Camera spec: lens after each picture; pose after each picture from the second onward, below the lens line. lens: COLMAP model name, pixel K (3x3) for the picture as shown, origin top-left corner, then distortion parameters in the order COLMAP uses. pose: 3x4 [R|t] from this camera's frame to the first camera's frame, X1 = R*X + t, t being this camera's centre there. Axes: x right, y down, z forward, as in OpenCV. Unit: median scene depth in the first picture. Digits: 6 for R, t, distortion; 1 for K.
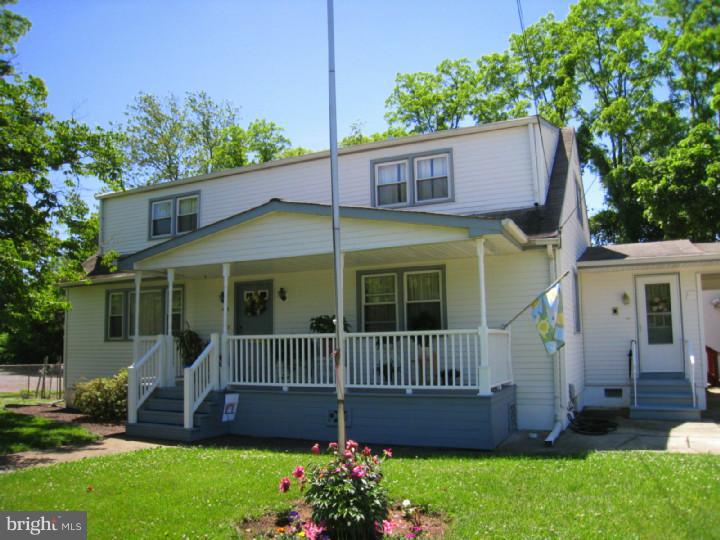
lens RADIAL K [[601.8, 0, 360.0], [0, 601.8, 270.0], [0, 0, 1]] dist [-0.151108, 0.010844]
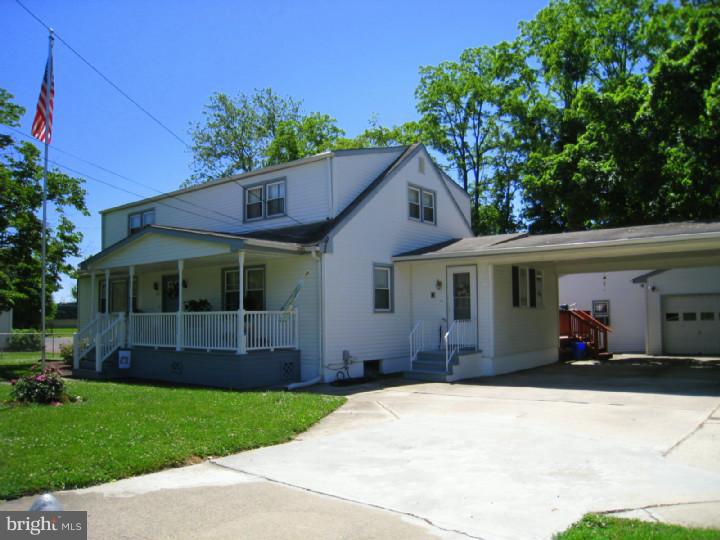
lens RADIAL K [[609.5, 0, 360.0], [0, 609.5, 270.0], [0, 0, 1]] dist [-0.136201, -0.003716]
pose [[0.976575, -0.015449, -0.214623, 0.558964], [0.025359, 0.998732, 0.043498, -0.043123], [0.213679, -0.047922, 0.975728, -0.297986]]
